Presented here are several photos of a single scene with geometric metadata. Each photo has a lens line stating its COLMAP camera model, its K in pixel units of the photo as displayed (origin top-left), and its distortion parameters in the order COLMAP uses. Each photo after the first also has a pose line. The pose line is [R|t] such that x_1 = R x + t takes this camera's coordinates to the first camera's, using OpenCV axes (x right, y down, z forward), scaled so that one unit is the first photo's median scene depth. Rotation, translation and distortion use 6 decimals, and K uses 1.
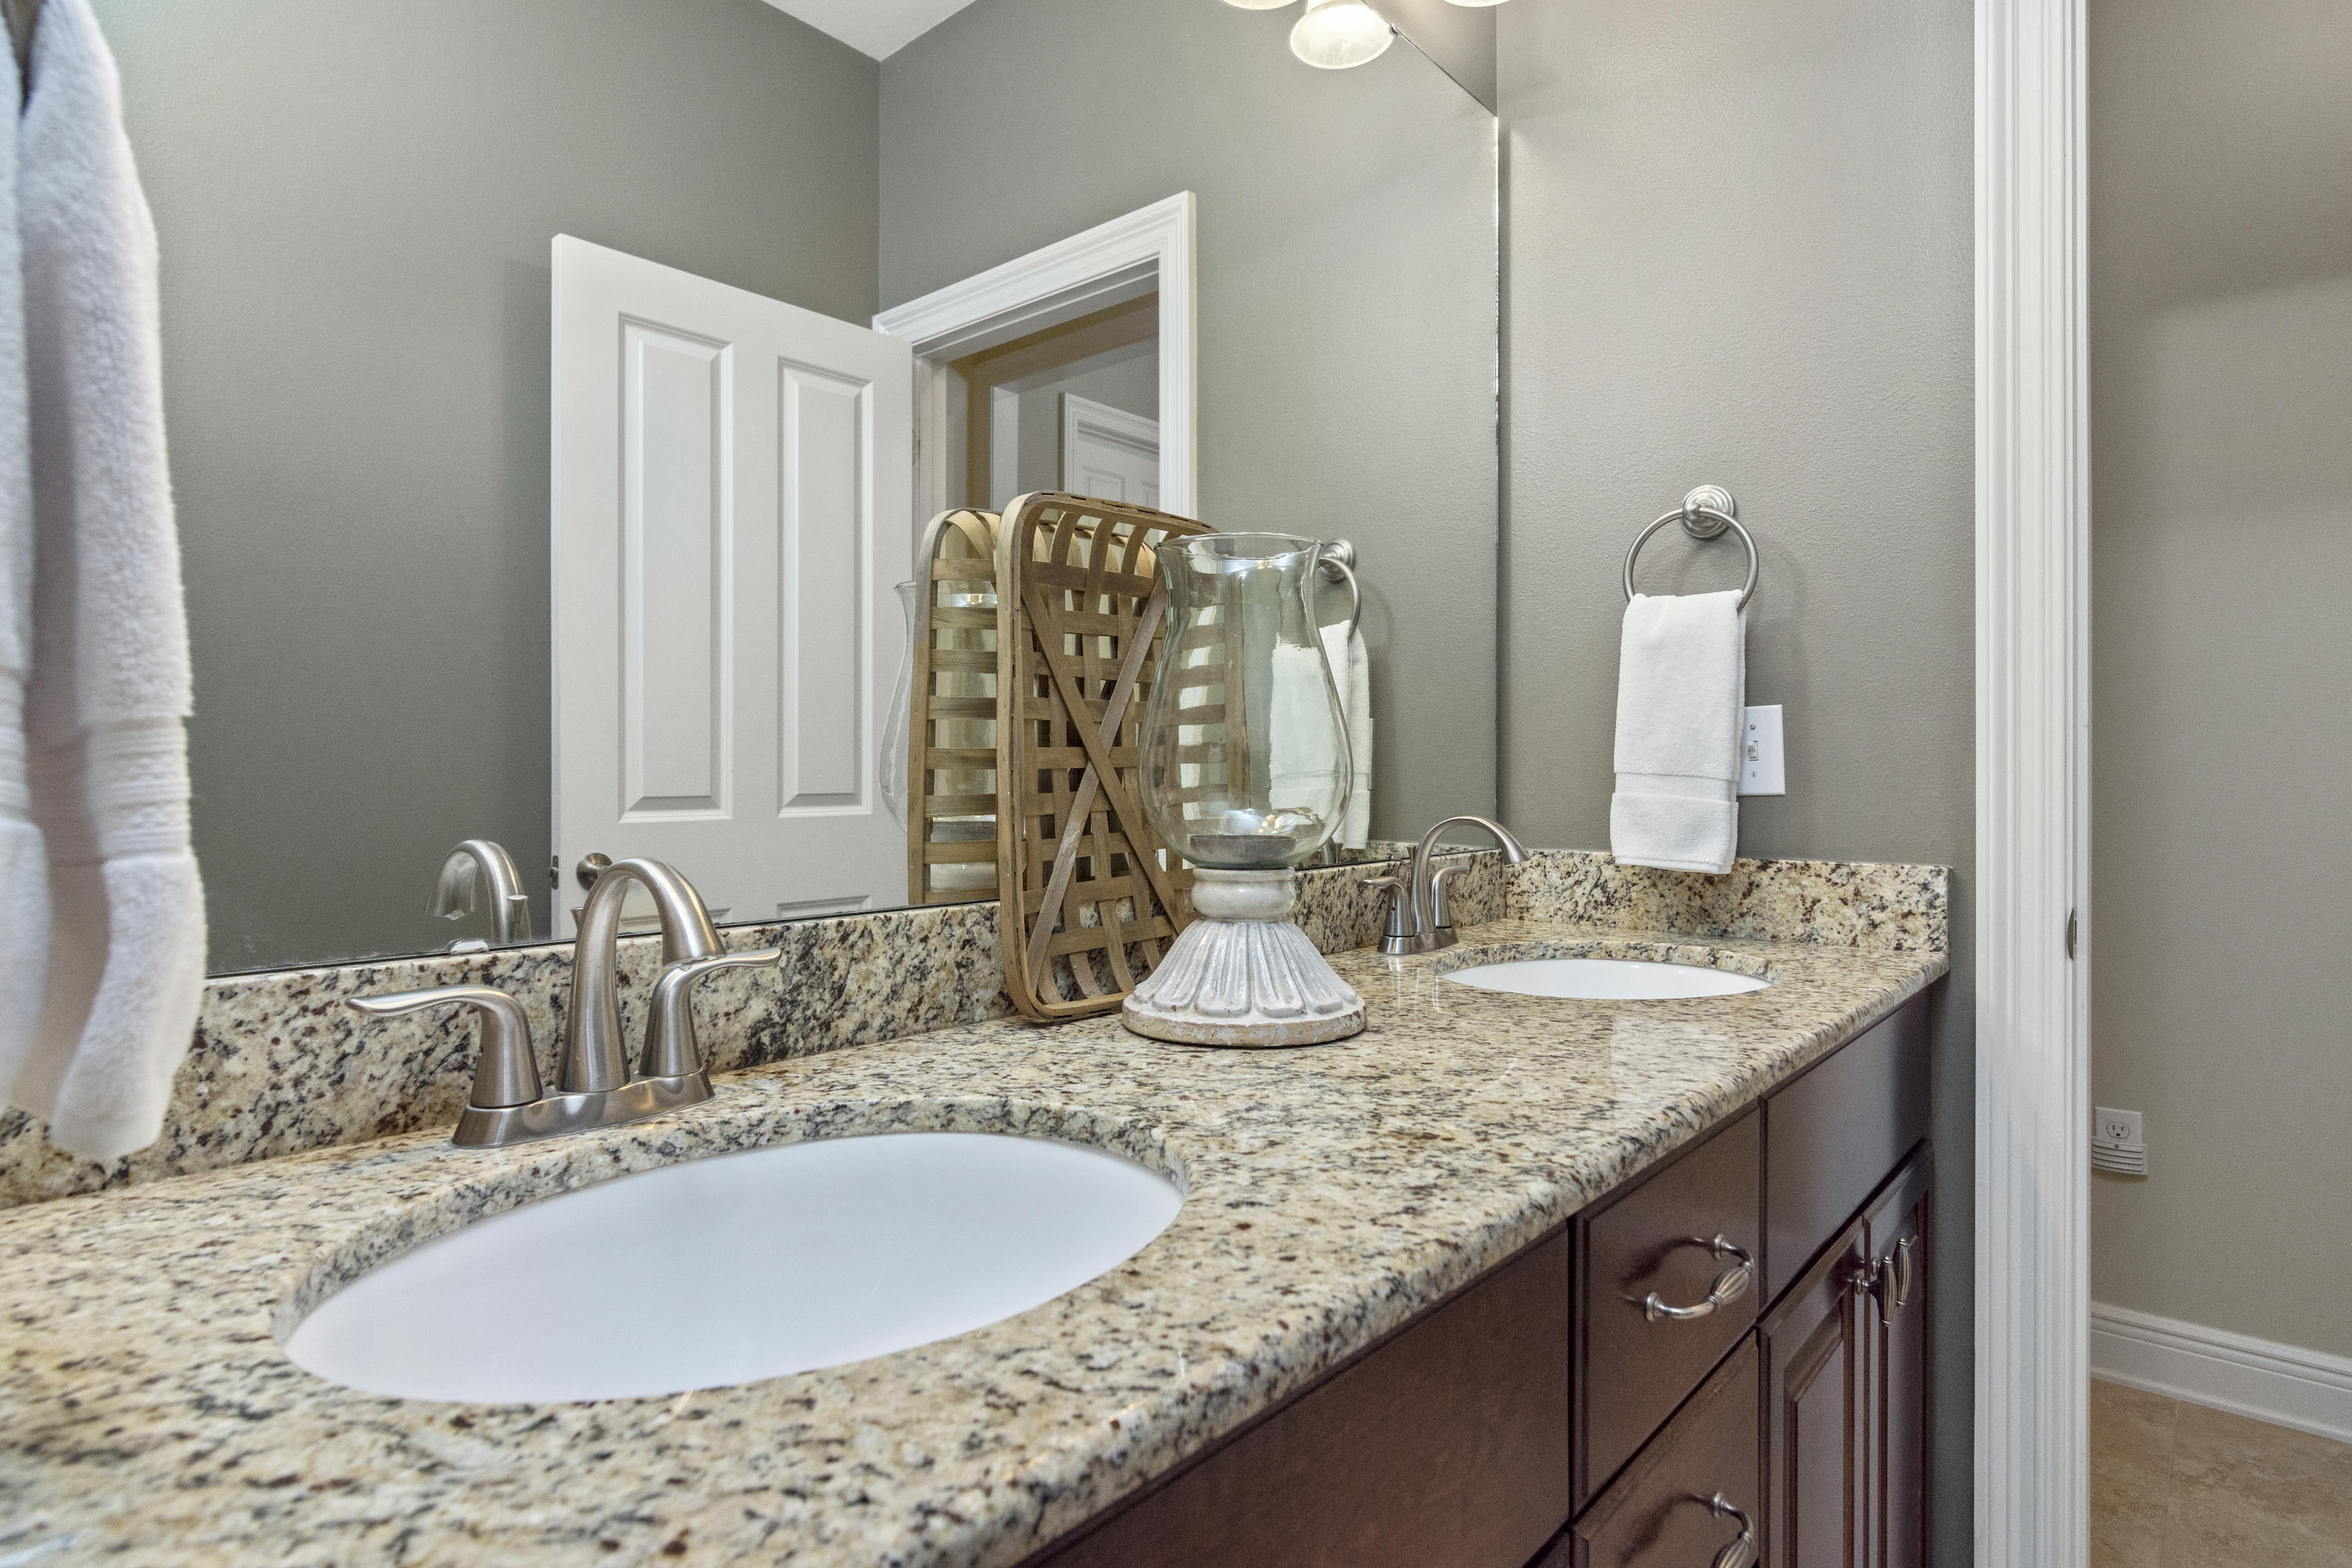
lens RADIAL K [[1272.1, 0, 1168.4], [0, 1272.1, 773.6], [0, 0, 1]] dist [0.001787, -0.000796]
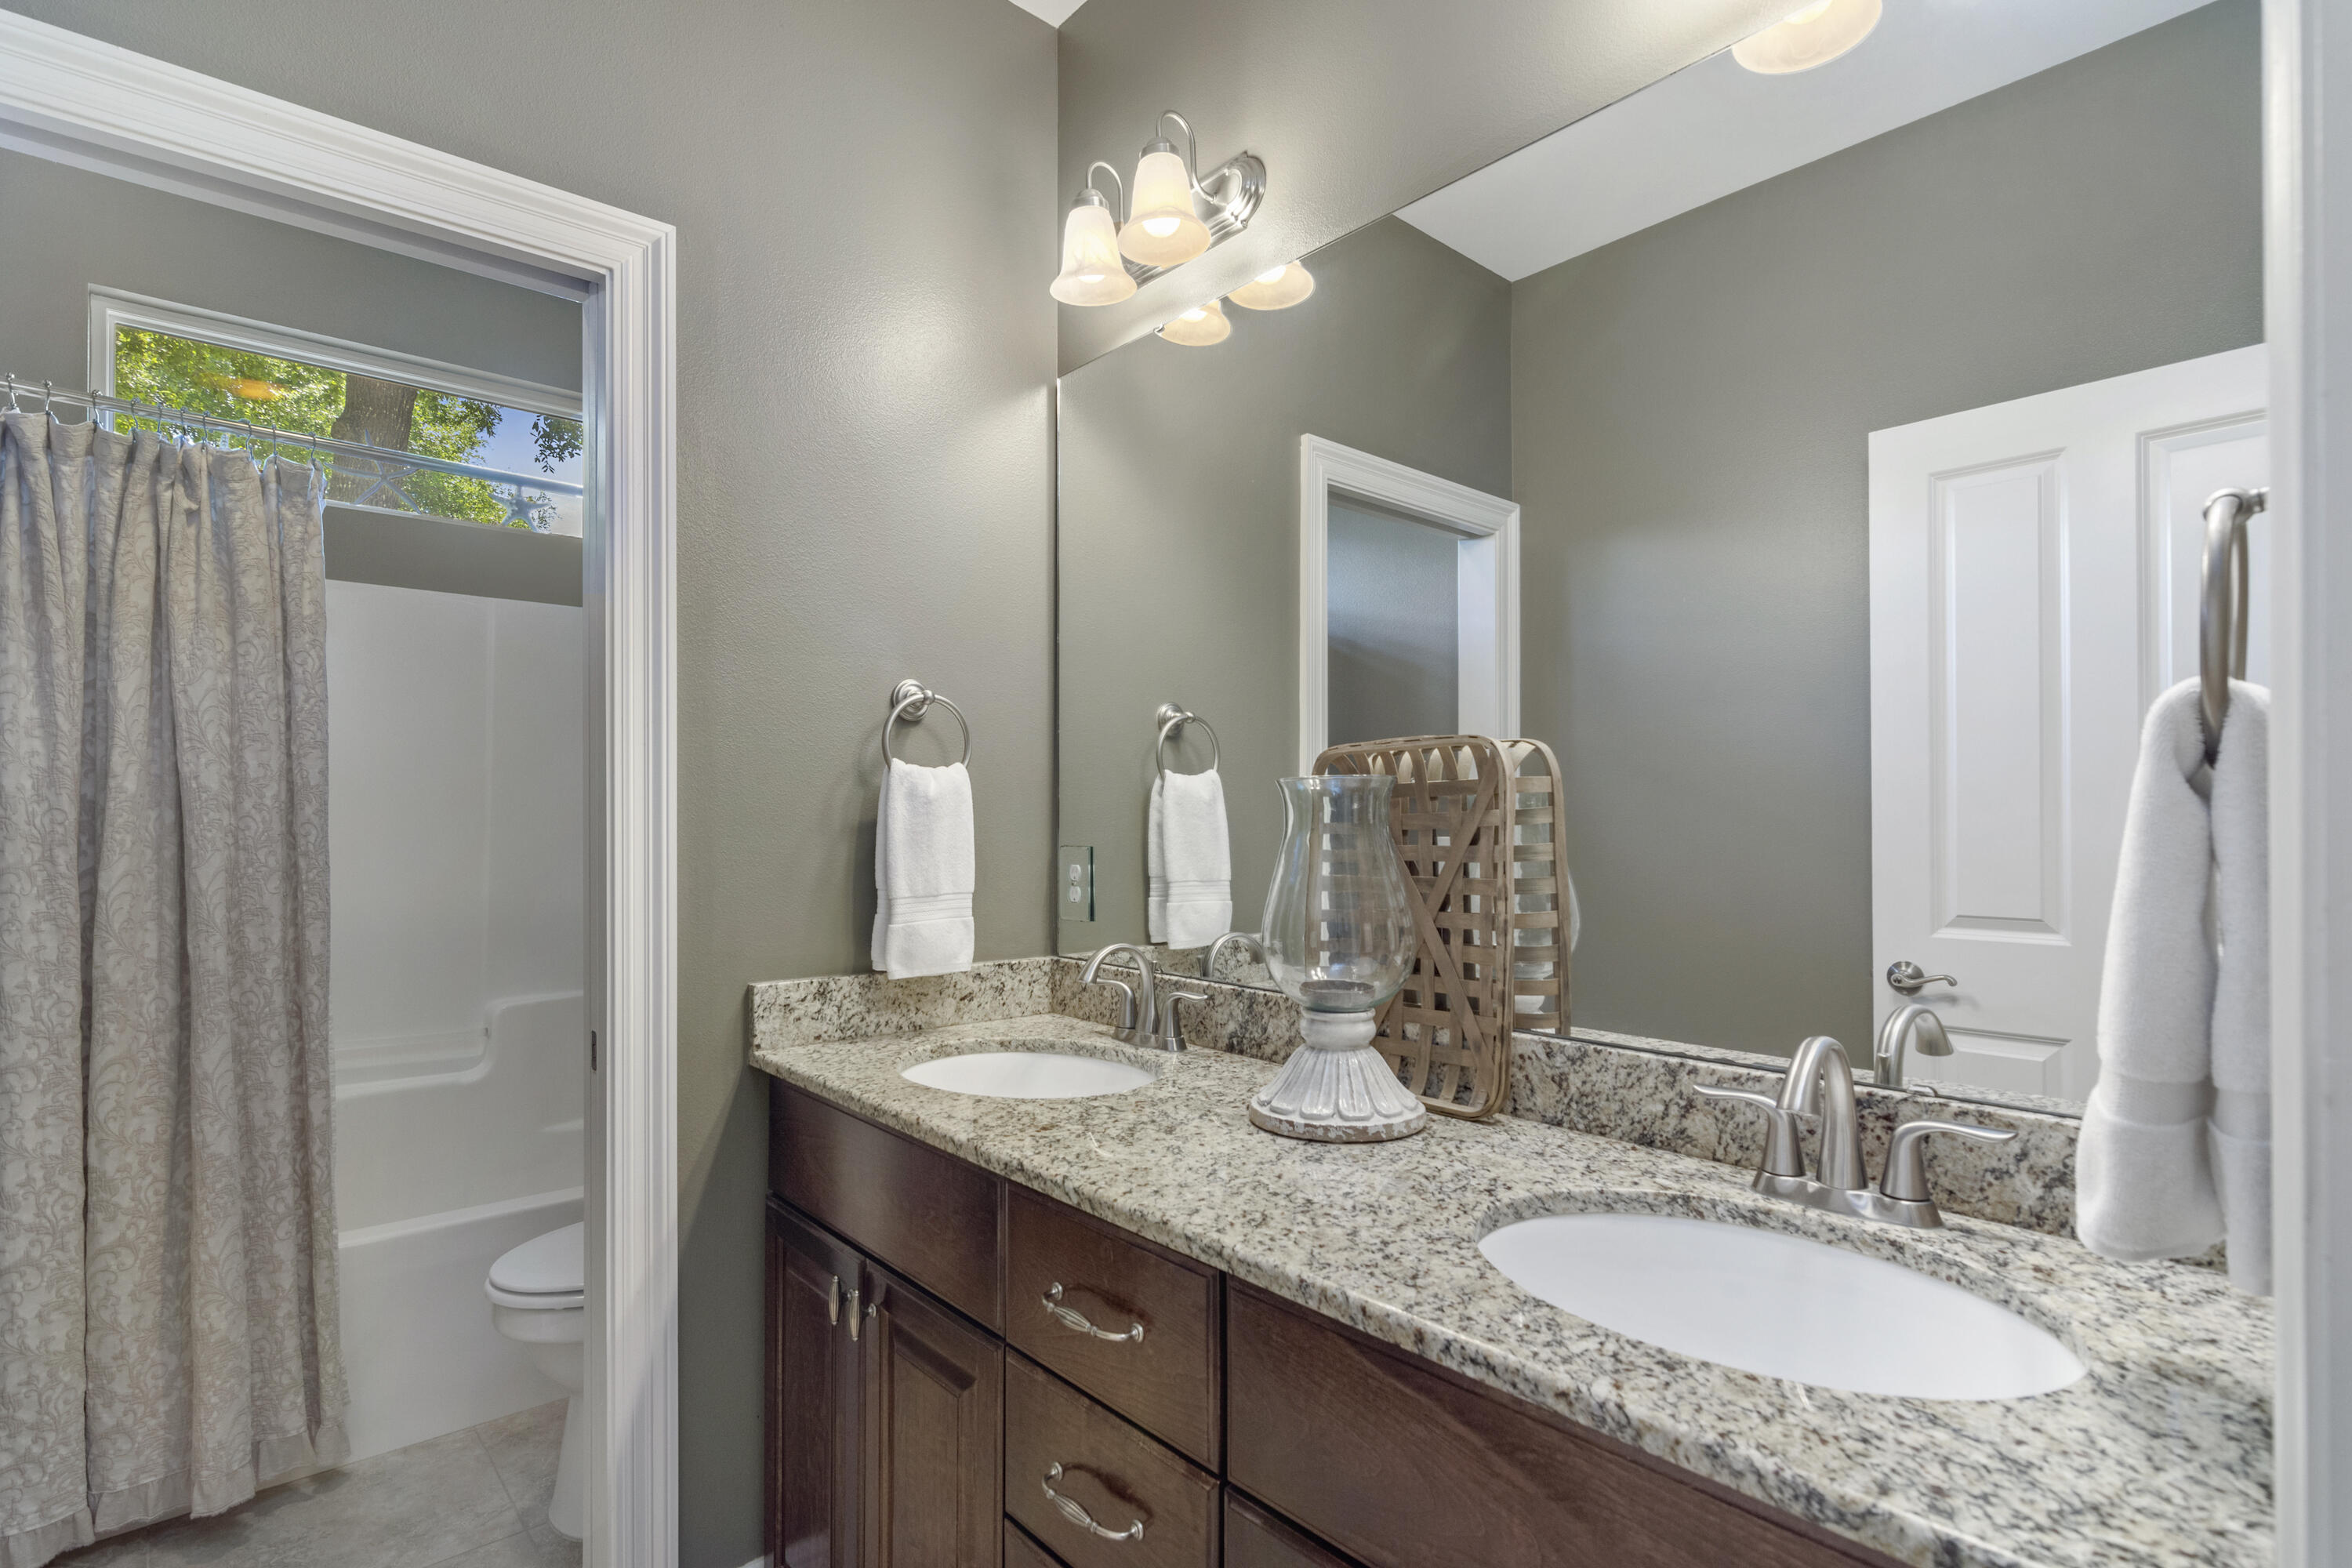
lens RADIAL K [[1133.6, 0, 1168.1], [0, 1133.6, 818.9], [0, 0, 1]] dist [-0.003066, 0.000045]
pose [[-0.140967, 0.000021, -0.990014, 1.516040], [0.003155, 0.999995, -0.000428, -0.155208], [0.990009, -0.003184, -0.140966, 1.131797]]
